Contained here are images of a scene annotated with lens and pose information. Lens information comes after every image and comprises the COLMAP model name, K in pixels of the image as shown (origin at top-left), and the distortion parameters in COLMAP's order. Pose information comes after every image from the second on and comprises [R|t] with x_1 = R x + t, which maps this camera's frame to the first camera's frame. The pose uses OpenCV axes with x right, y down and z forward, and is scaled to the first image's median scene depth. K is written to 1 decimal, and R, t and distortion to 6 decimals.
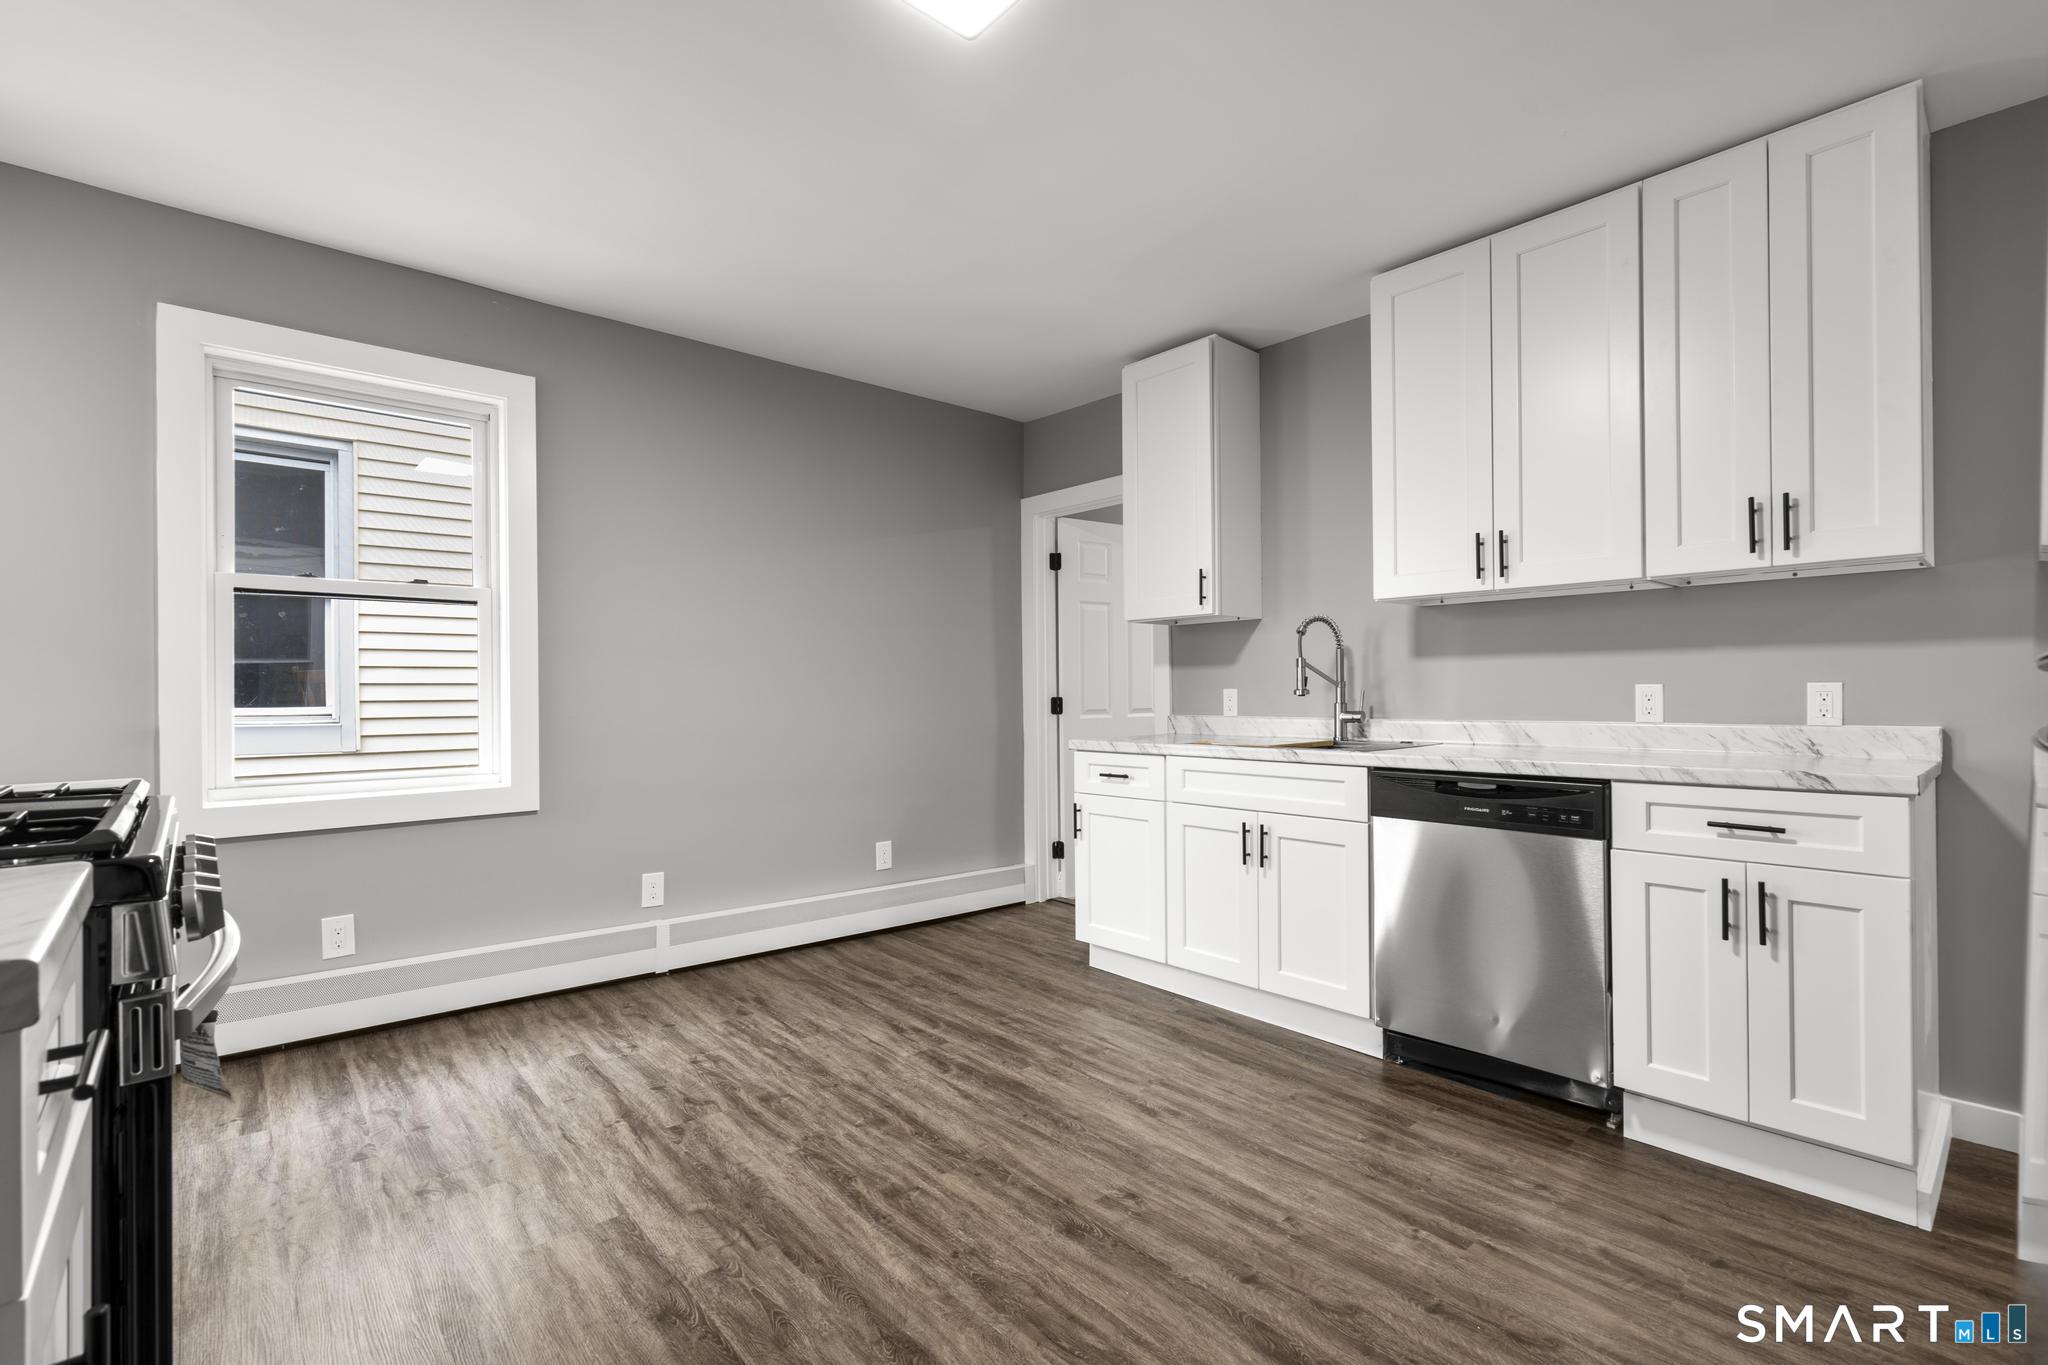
lens RADIAL K [[917.7, 0, 1024.0], [0, 917.7, 682.5], [0, 0, 1]] dist [-0.009413, 0.005977]
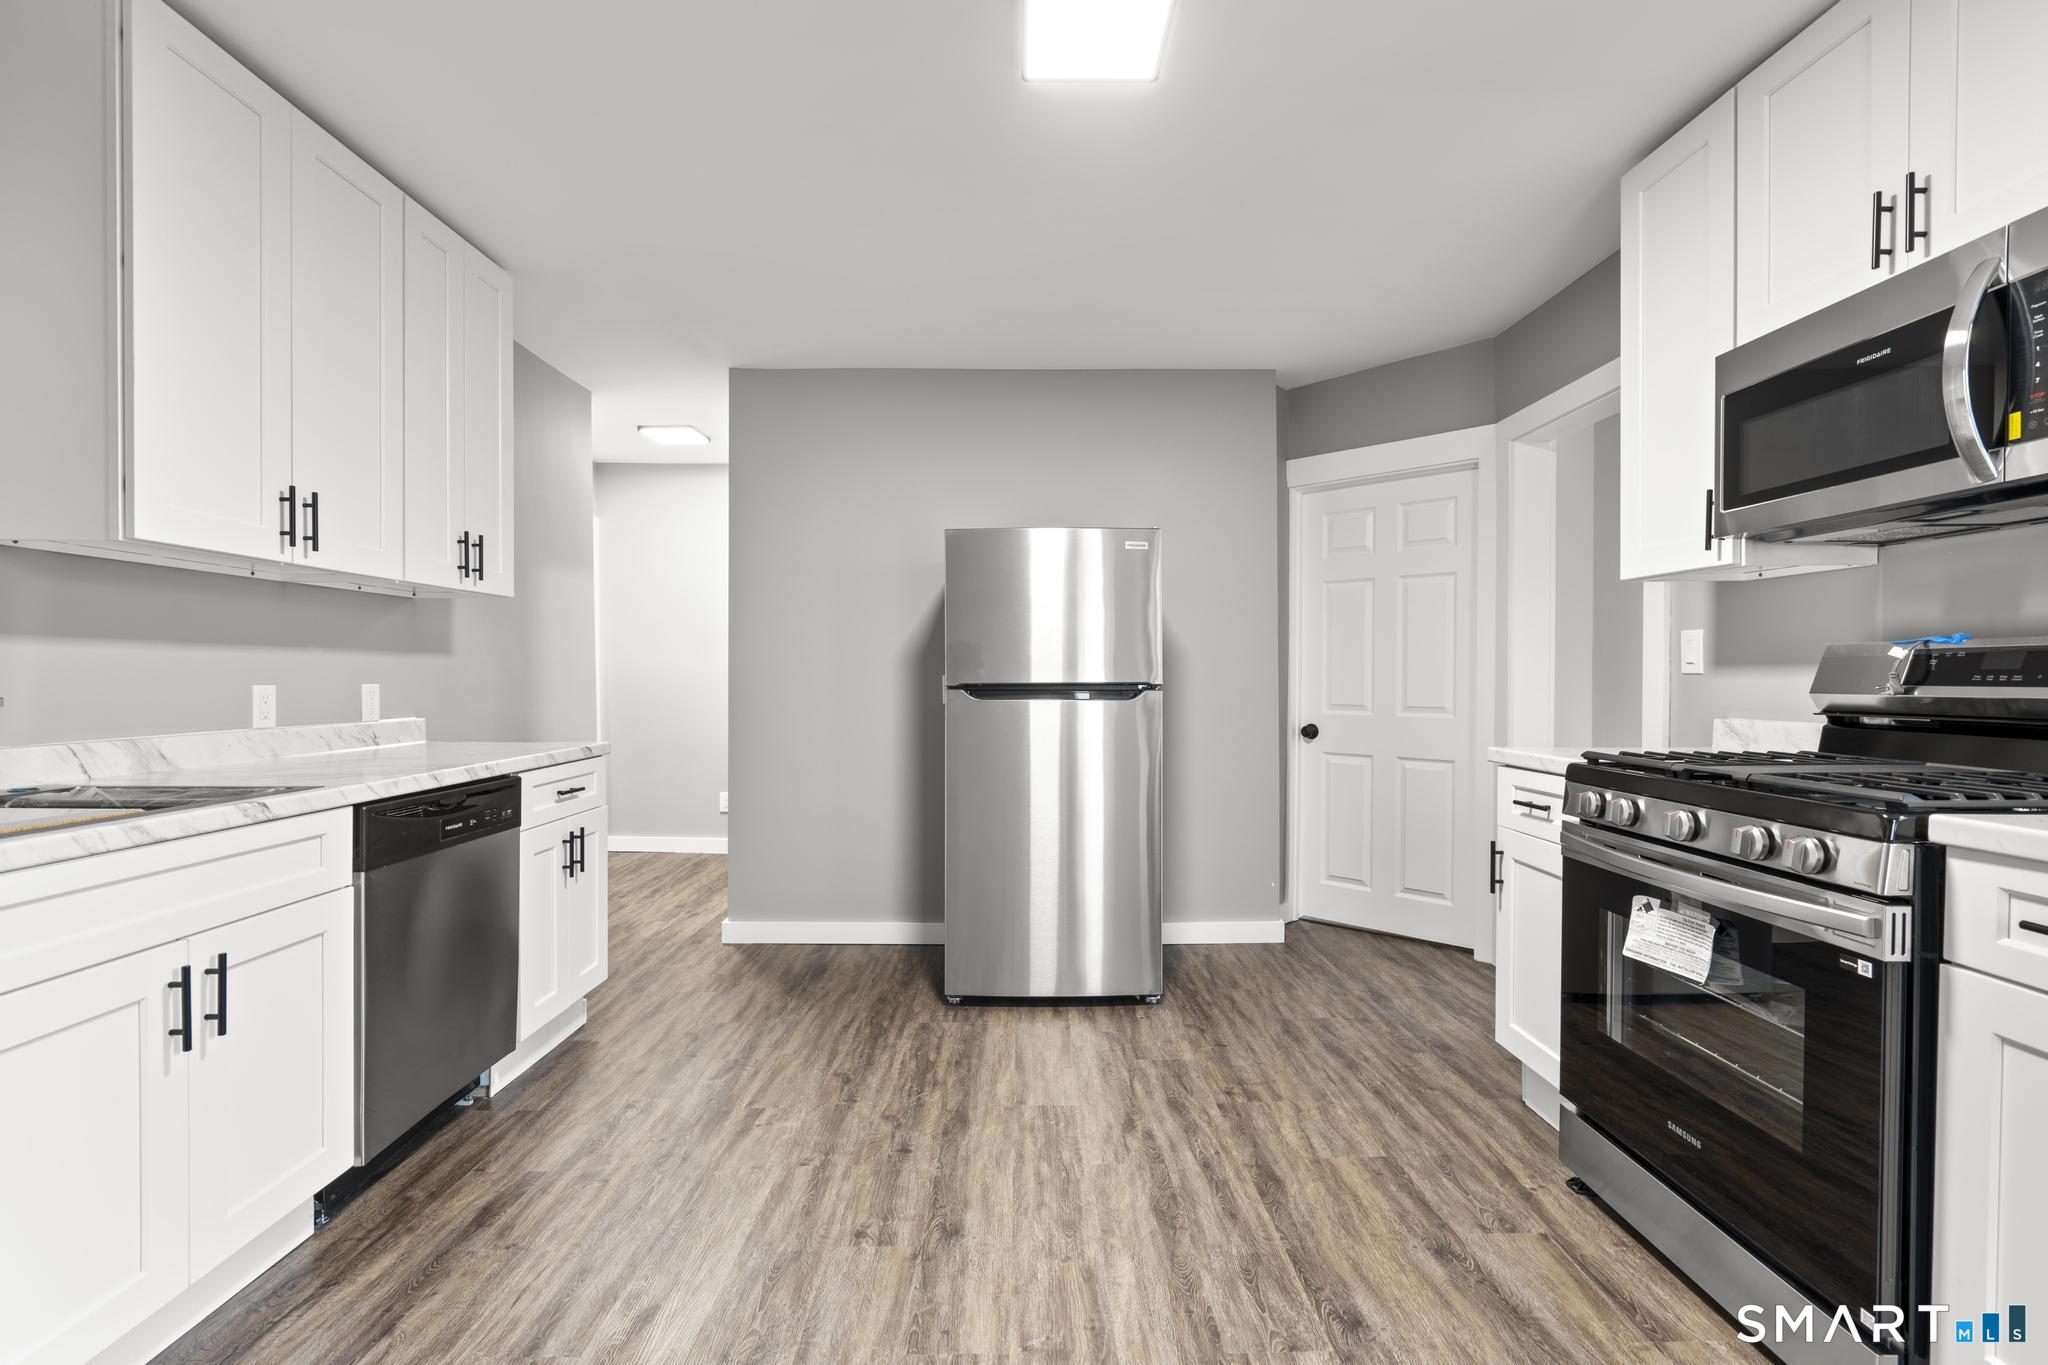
lens RADIAL K [[917.7, 0, 1024.0], [0, 917.7, 682.5], [0, 0, 1]] dist [-0.009413, 0.005977]
pose [[-0.748215, -0.000386, 0.663456, -0.455312], [-0.005044, 0.999974, -0.005107, 0.000186], [-0.663437, -0.007168, -0.748198, 1.153989]]
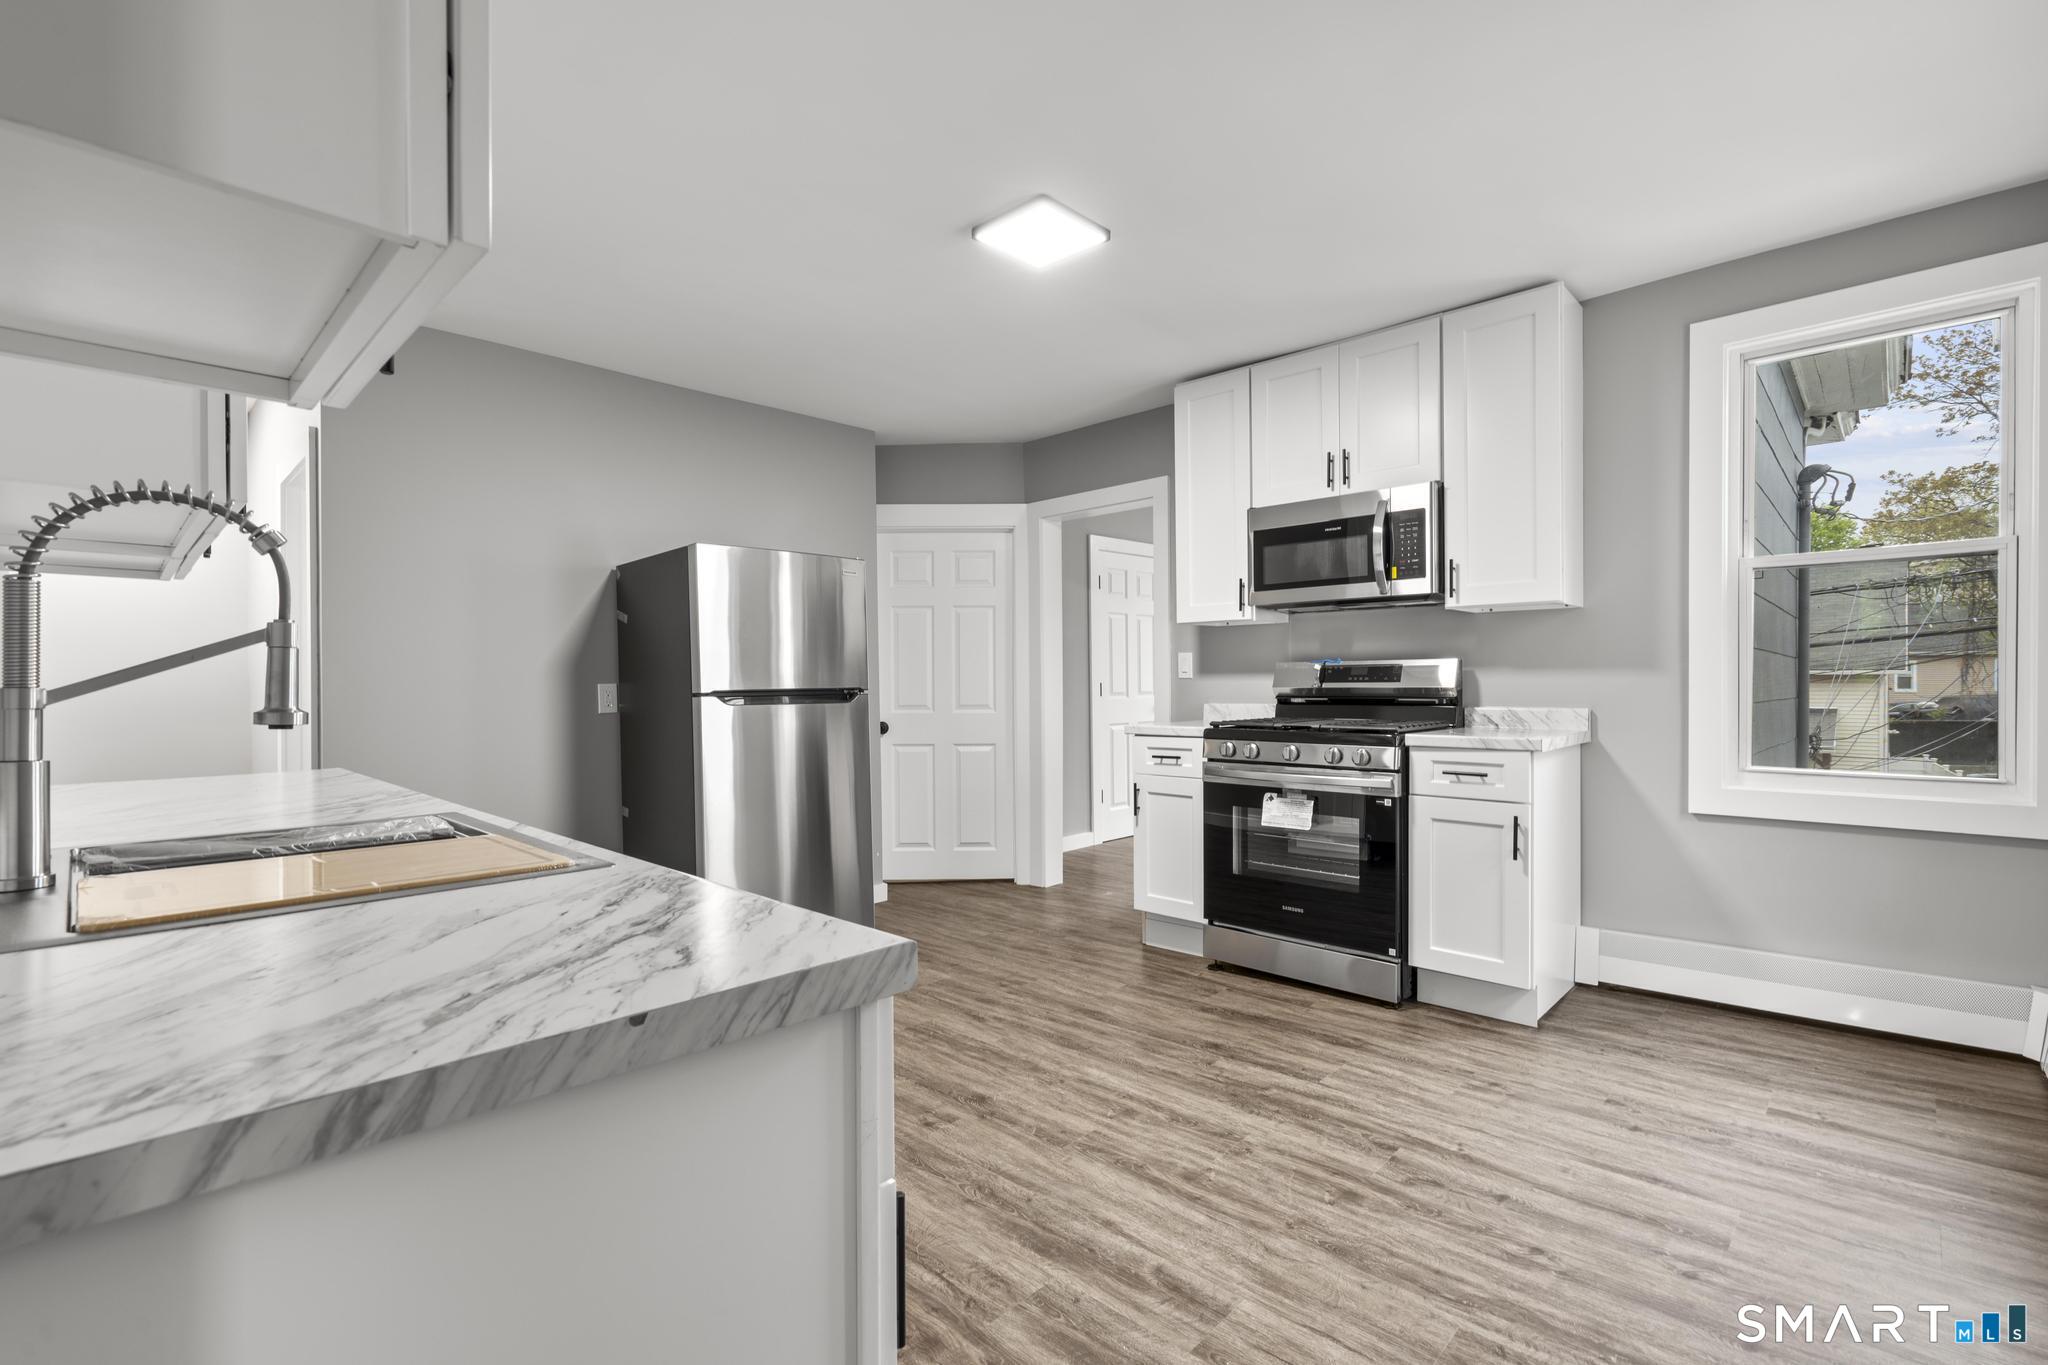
lens RADIAL K [[917.7, 0, 1024.0], [0, 917.7, 682.5], [0, 0, 1]] dist [-0.009413, 0.005977]
pose [[-0.997540, 0.014042, -0.068672, 0.049010], [0.014947, 0.999808, -0.012685, 0.006537], [0.068480, -0.013680, -0.997559, 1.588284]]
